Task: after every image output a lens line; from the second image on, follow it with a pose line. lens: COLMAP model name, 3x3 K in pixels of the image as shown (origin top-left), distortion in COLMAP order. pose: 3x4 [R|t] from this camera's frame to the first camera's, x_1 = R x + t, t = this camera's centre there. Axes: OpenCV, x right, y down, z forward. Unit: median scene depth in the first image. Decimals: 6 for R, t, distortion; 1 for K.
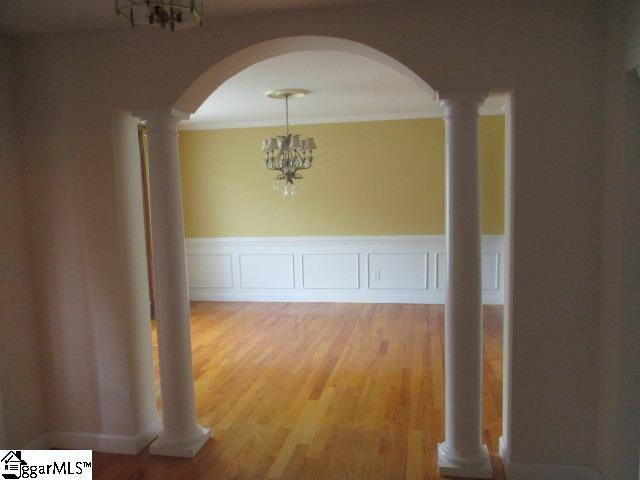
lens RADIAL K [[529.5, 0, 320.0], [0, 529.5, 240.0], [0, 0, 1]] dist [-0.040782, 0.001577]
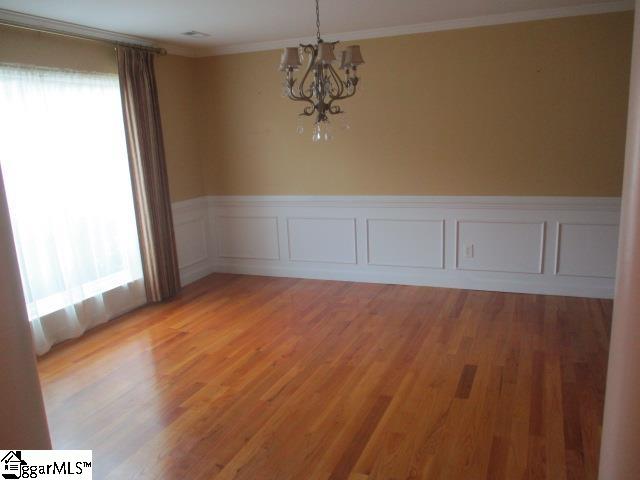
lens RADIAL K [[529.5, 0, 320.0], [0, 529.5, 240.0], [0, 0, 1]] dist [-0.040782, 0.001577]
pose [[0.980199, 0.024759, -0.196463, 0.064520], [-0.003411, 0.994116, 0.108265, -0.032411], [0.197988, -0.105451, 0.974516, 0.346334]]
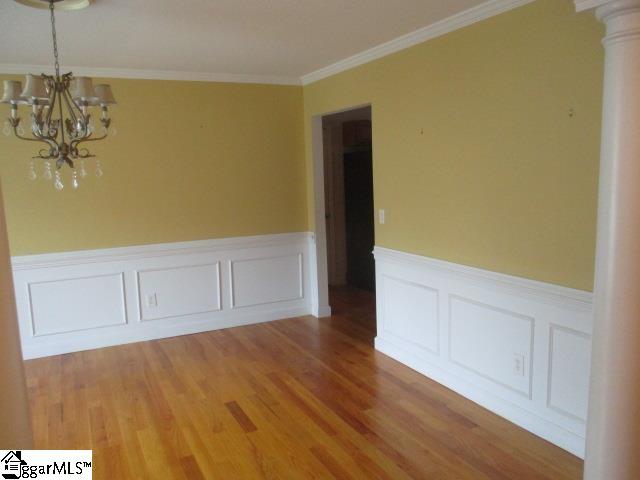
lens RADIAL K [[529.5, 0, 320.0], [0, 529.5, 240.0], [0, 0, 1]] dist [-0.040782, 0.001577]
pose [[0.795219, -0.077532, 0.601345, -0.170175], [0.069833, 0.996902, 0.036184, -0.030805], [-0.602287, 0.013219, 0.798170, 0.393559]]
